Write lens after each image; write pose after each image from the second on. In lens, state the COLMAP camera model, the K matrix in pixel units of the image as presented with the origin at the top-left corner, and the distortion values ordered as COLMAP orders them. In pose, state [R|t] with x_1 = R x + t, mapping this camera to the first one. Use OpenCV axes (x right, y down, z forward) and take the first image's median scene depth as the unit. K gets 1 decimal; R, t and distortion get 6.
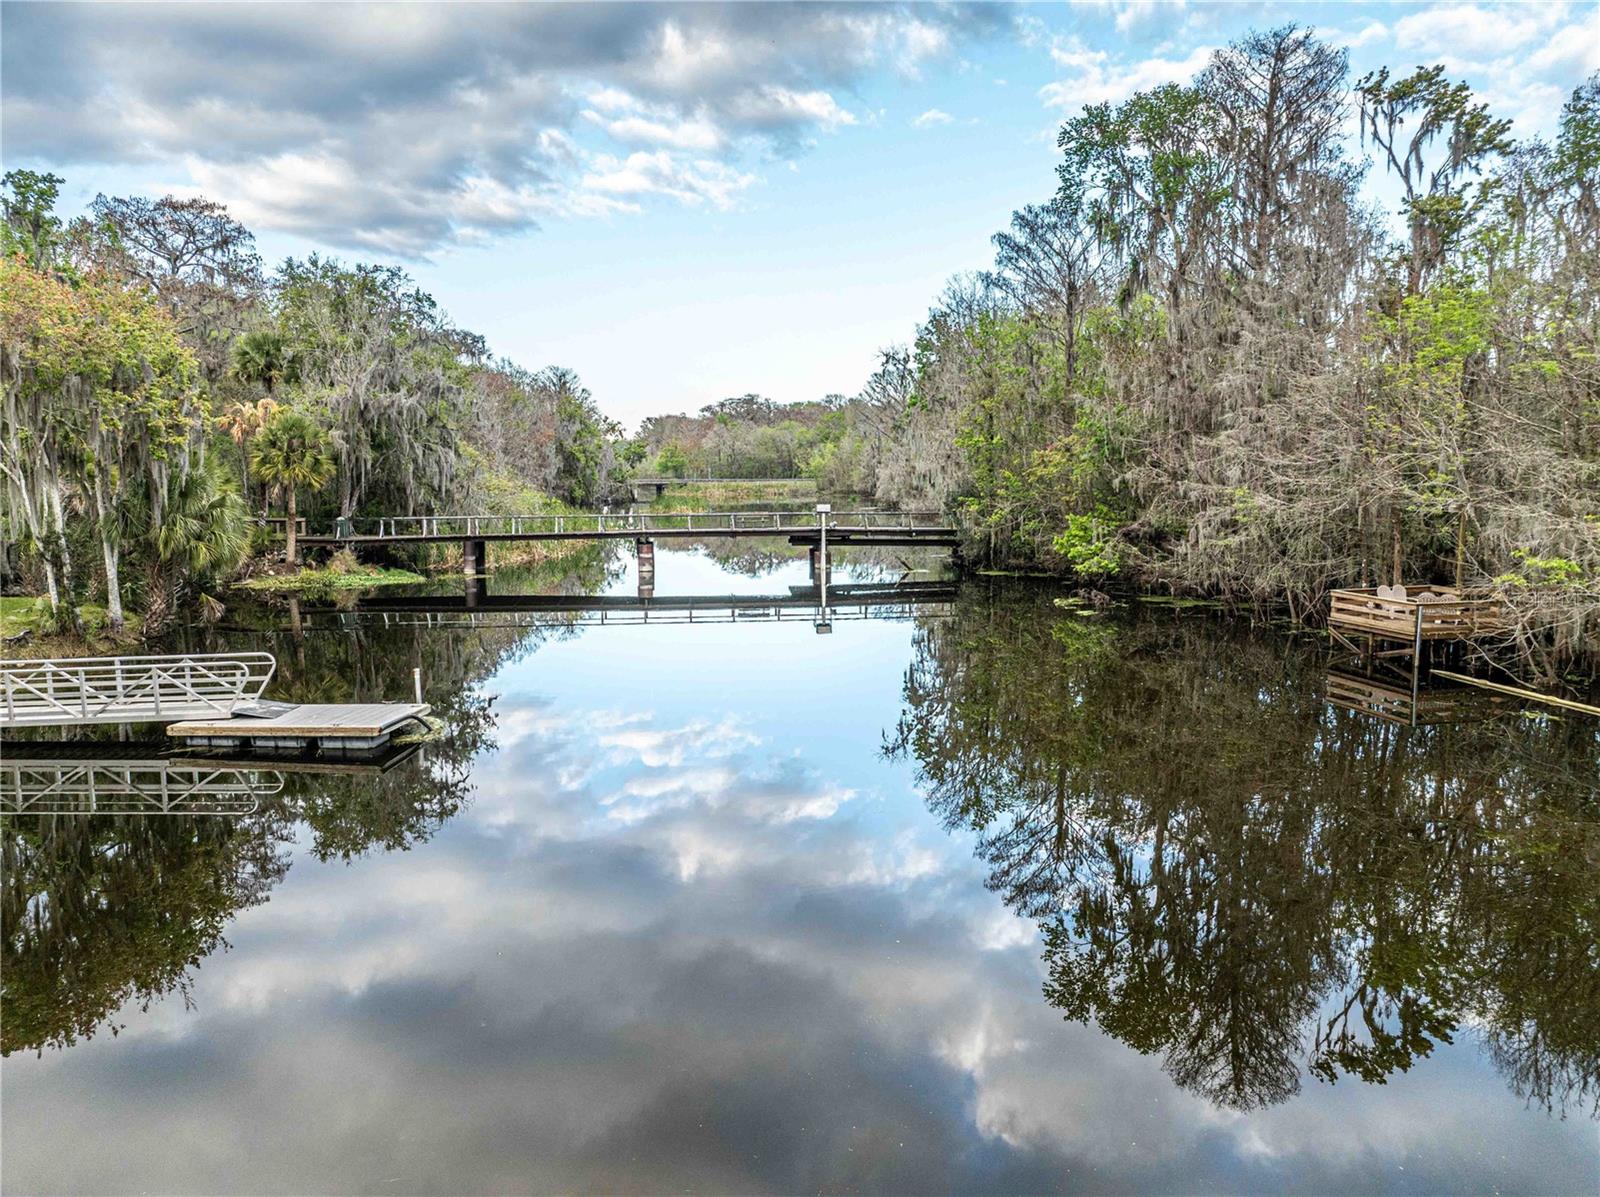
lens RADIAL K [[1127.0, 0, 803.5], [0, 1127.0, 613.9], [0, 0, 1]] dist [-0.044457, 0.017500]
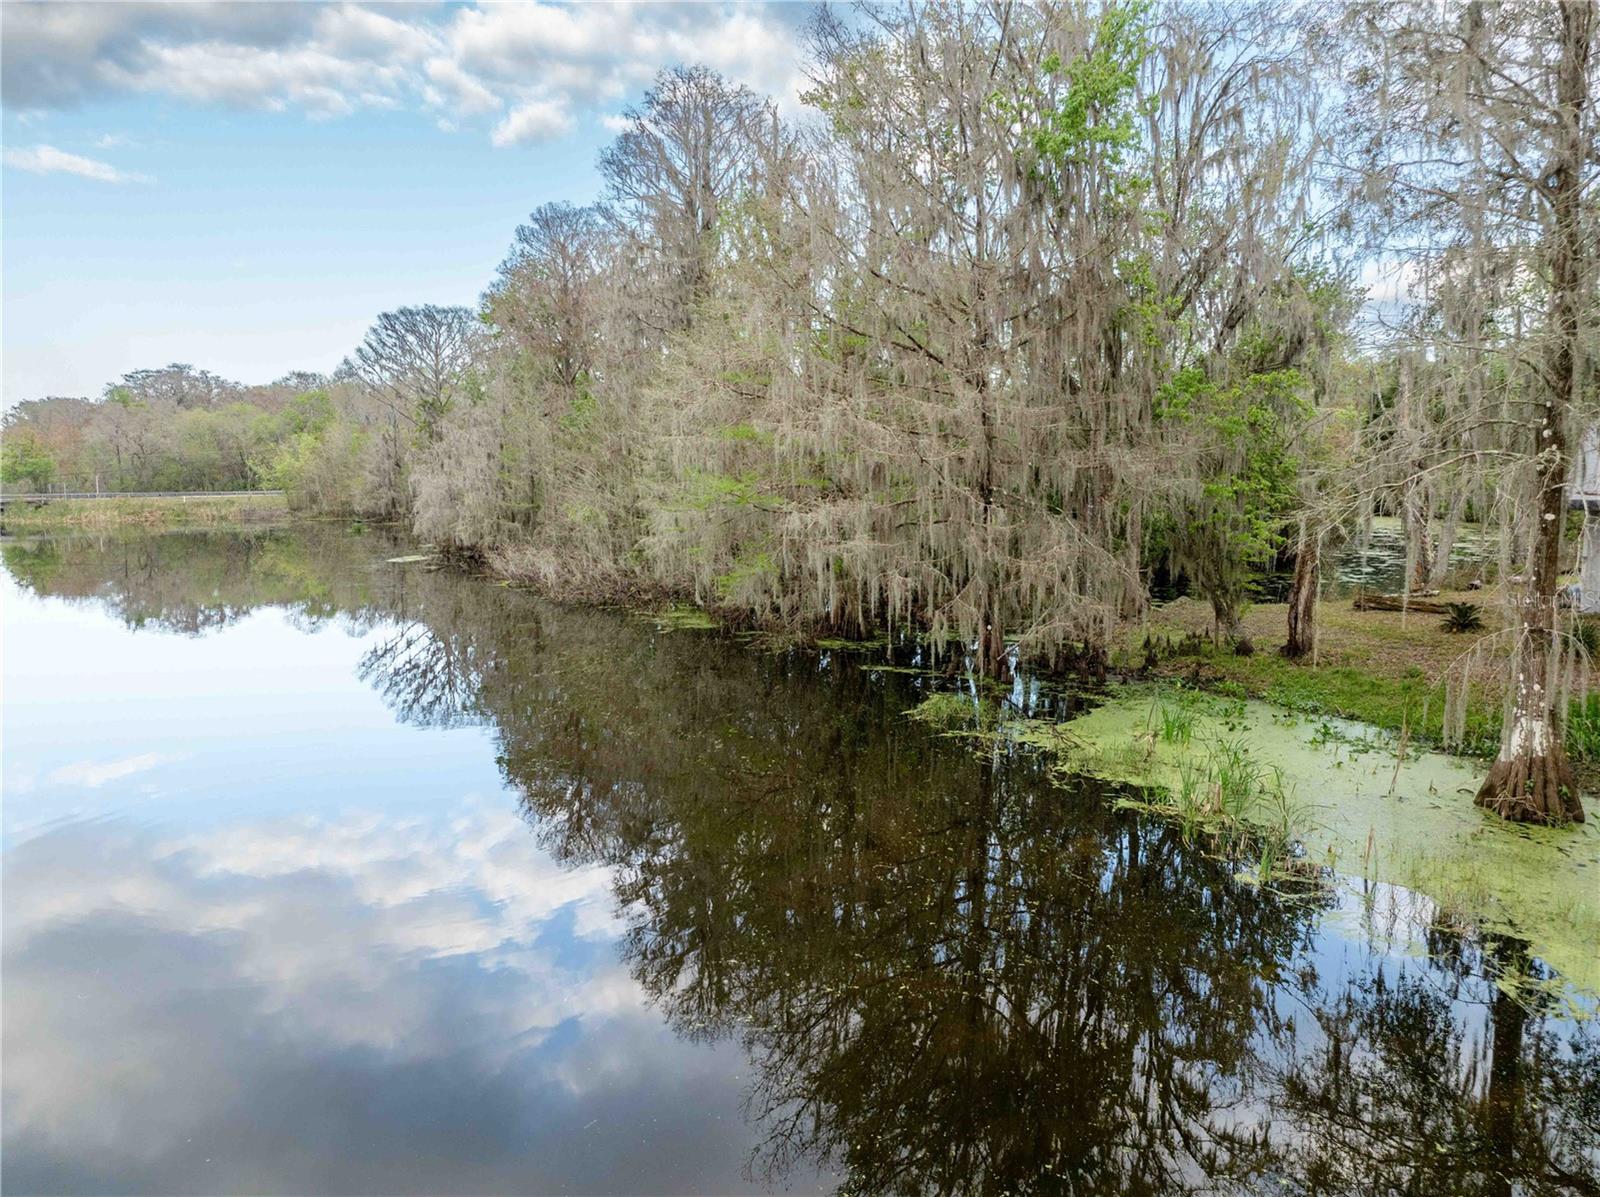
lens RADIAL K [[1127.0, 0, 804.8], [0, 1127.0, 599.3], [0, 0, 1]] dist [-0.044457, 0.017500]
pose [[0.905737, -0.047566, 0.421163, 0.007716], [0.054935, 0.998475, -0.005373, -0.039932], [-0.420266, 0.028003, 0.906969, 0.311219]]
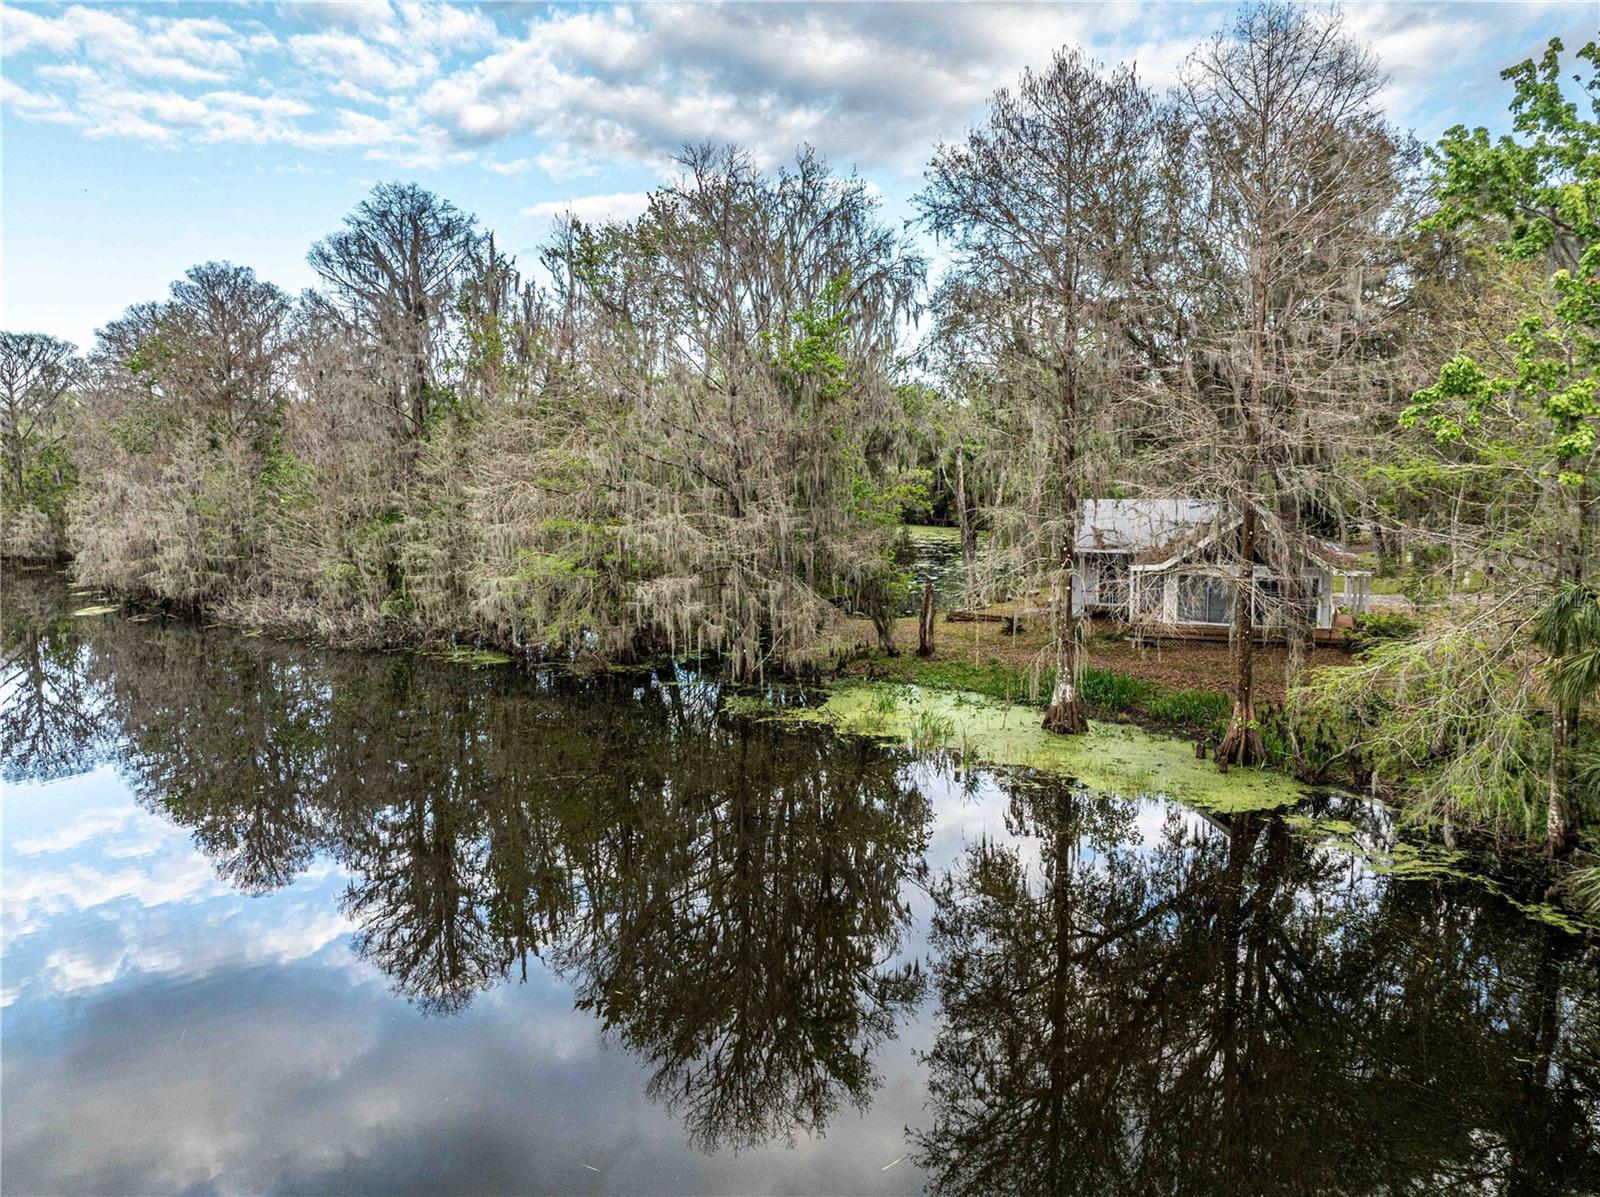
lens RADIAL K [[1127.0, 0, 794.9], [0, 1127.0, 597.1], [0, 0, 1]] dist [-0.044457, 0.017500]
pose [[0.674141, -0.088342, 0.733300, -0.051435], [0.104423, 0.994249, 0.023781, -0.048596], [-0.731184, 0.060541, 0.679489, 0.281257]]
